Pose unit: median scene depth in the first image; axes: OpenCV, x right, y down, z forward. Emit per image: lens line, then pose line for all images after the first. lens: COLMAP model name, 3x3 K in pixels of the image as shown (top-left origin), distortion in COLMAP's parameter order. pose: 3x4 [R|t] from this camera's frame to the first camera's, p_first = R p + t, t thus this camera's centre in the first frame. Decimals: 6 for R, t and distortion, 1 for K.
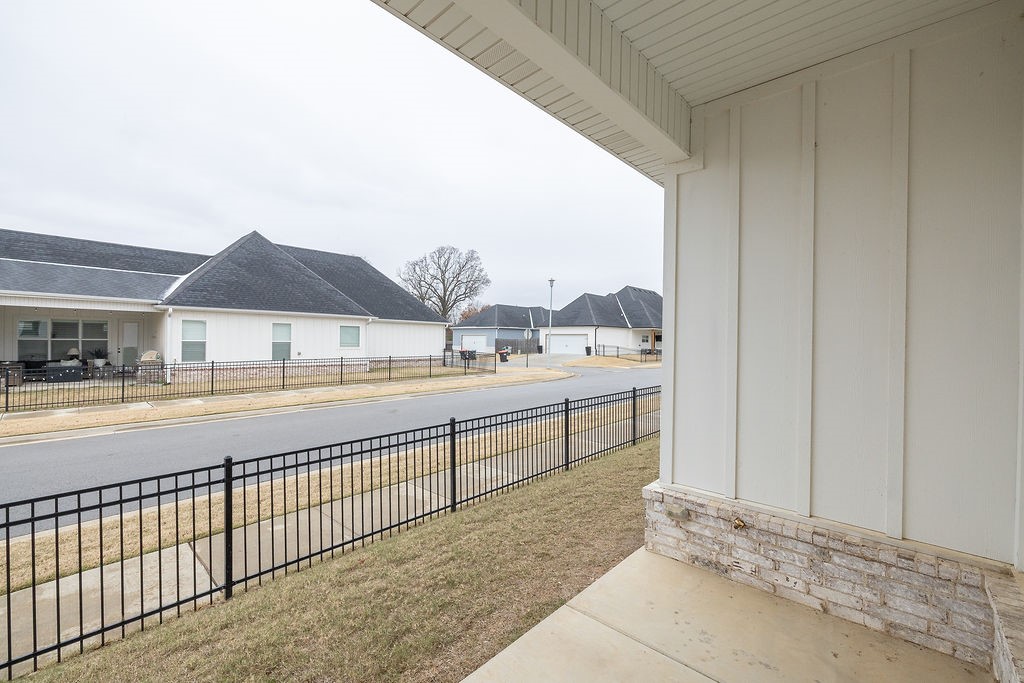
lens RADIAL K [[431.8, 0, 513.1], [0, 431.8, 330.6], [0, 0, 1]] dist [0.006378, -0.000538]
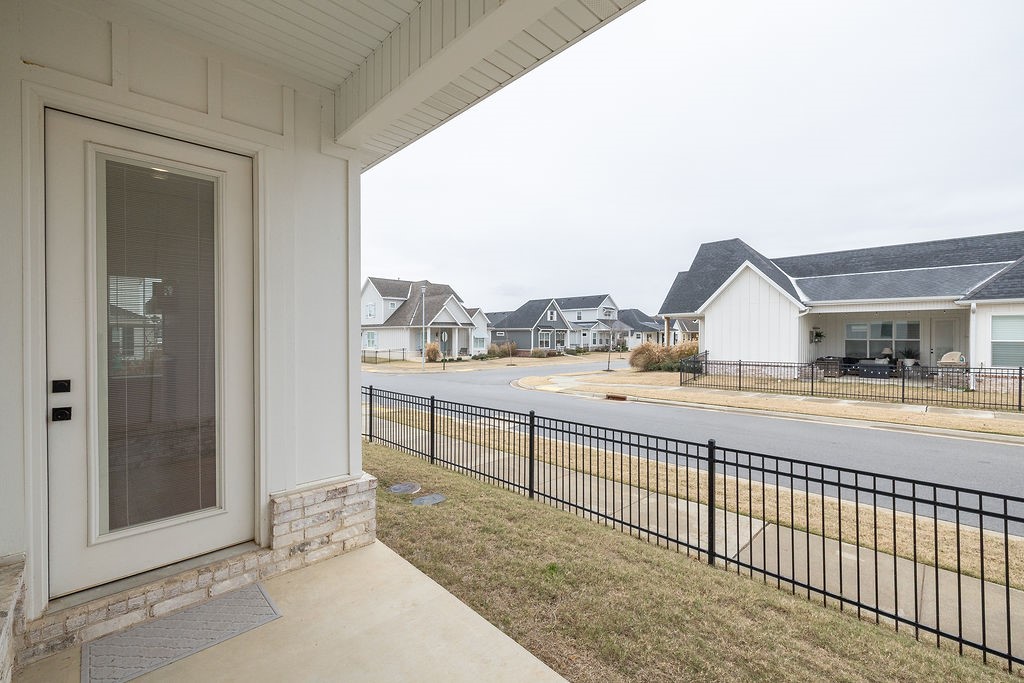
lens RADIAL K [[431.8, 0, 517.0], [0, 431.8, 343.6], [0, 0, 1]] dist [0.006378, -0.000538]
pose [[-0.052240, 0.004121, -0.998626, 0.123610], [0.024763, 0.999689, 0.002830, 0.003608], [0.998328, -0.024581, -0.052326, 0.134584]]
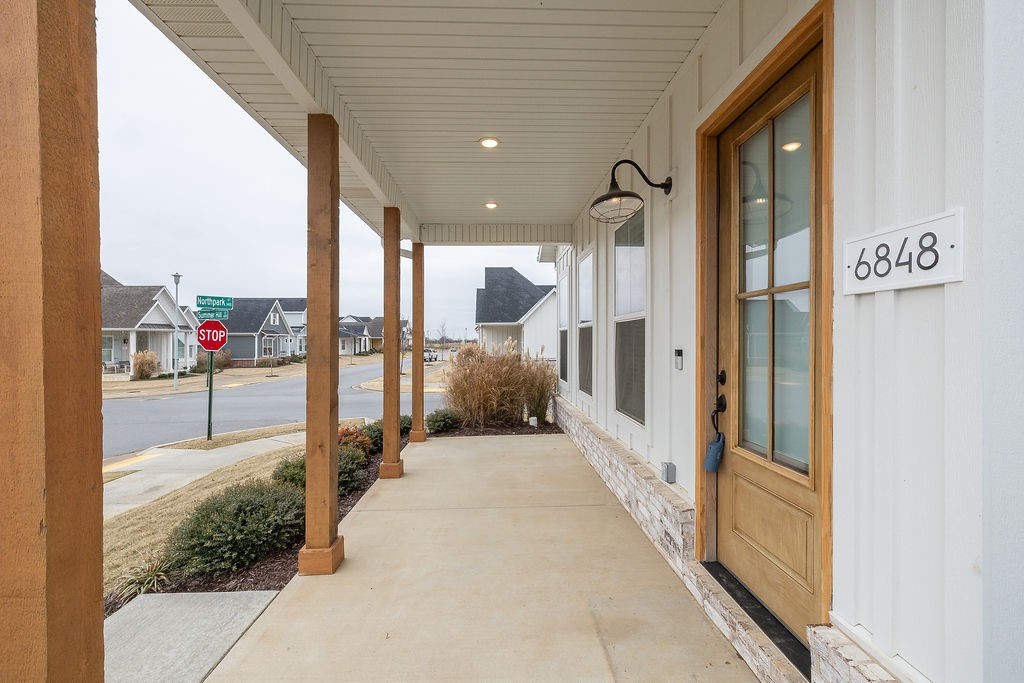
lens RADIAL K [[431.8, 0, 508.3], [0, 431.8, 343.4], [0, 0, 1]] dist [0.006378, -0.000538]
pose [[0.700373, -0.014076, -0.713639, -0.027133], [0.033656, 0.999345, 0.013320, -0.016699], [0.712983, -0.033347, 0.700387, -0.708634]]
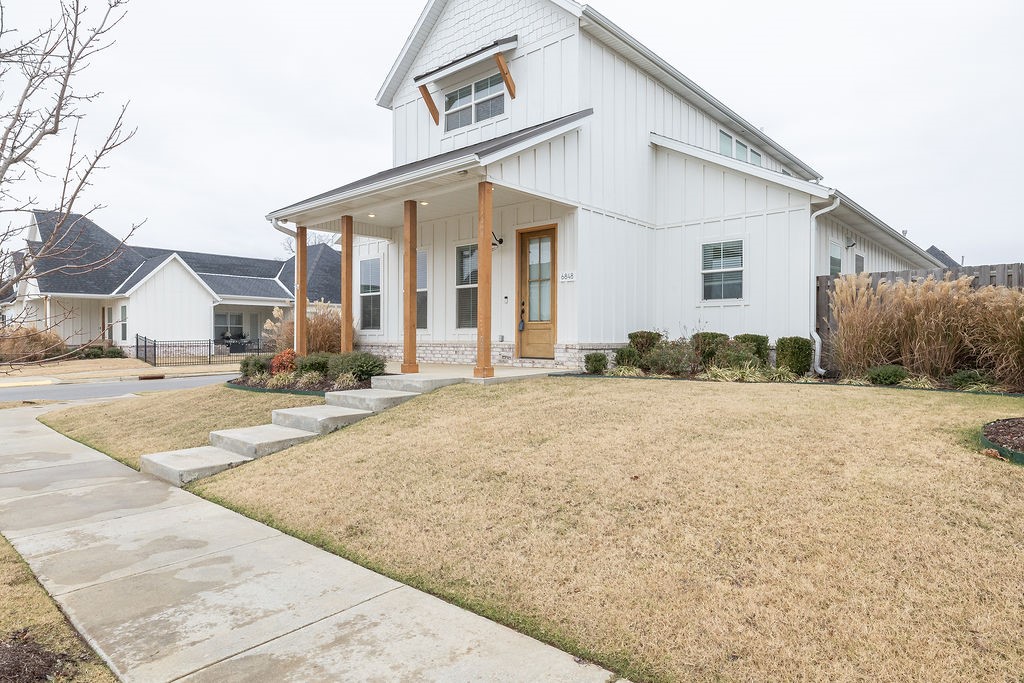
lens RADIAL K [[604.2, 0, 518.1], [0, 604.2, 340.2], [0, 0, 1]] dist [-0.008630, 0.008558]
pose [[0.999402, -0.015777, 0.030769, -0.124691], [0.014865, 0.999449, 0.029668, 0.027886], [-0.031220, -0.029193, 0.999086, -1.369214]]
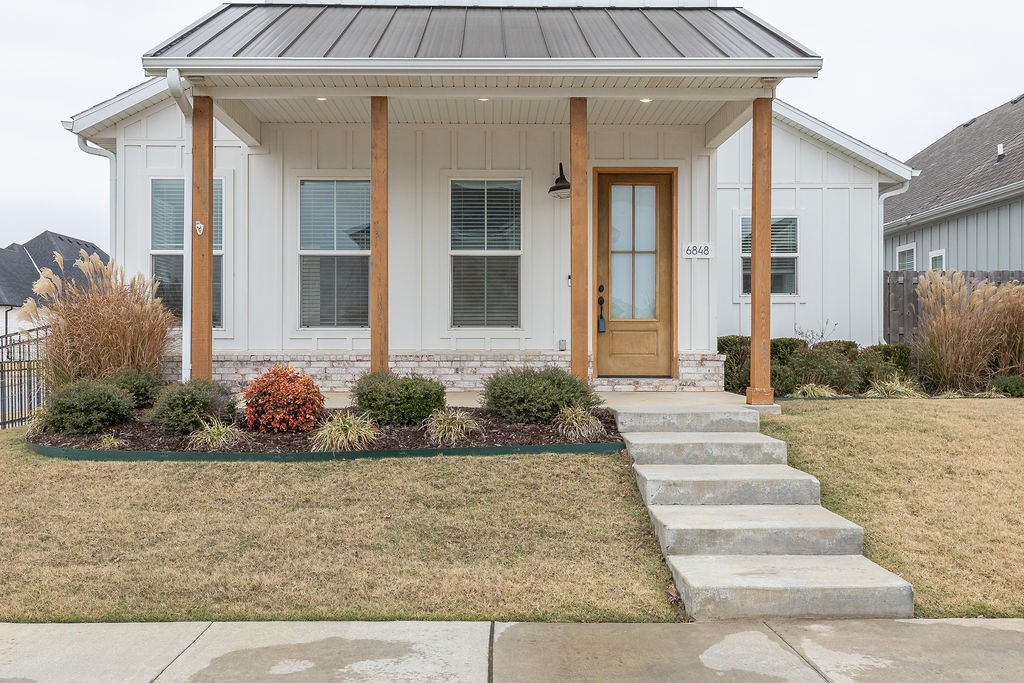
lens RADIAL K [[1003.9, 0, 507.9], [0, 1003.9, 340.4], [0, 0, 1]] dist [-0.000855, 0.000000]
pose [[0.716333, -0.006325, 0.697730, -0.746870], [-0.005642, 0.999874, 0.014856, 0.034066], [-0.697736, -0.014578, 0.716206, -1.085898]]
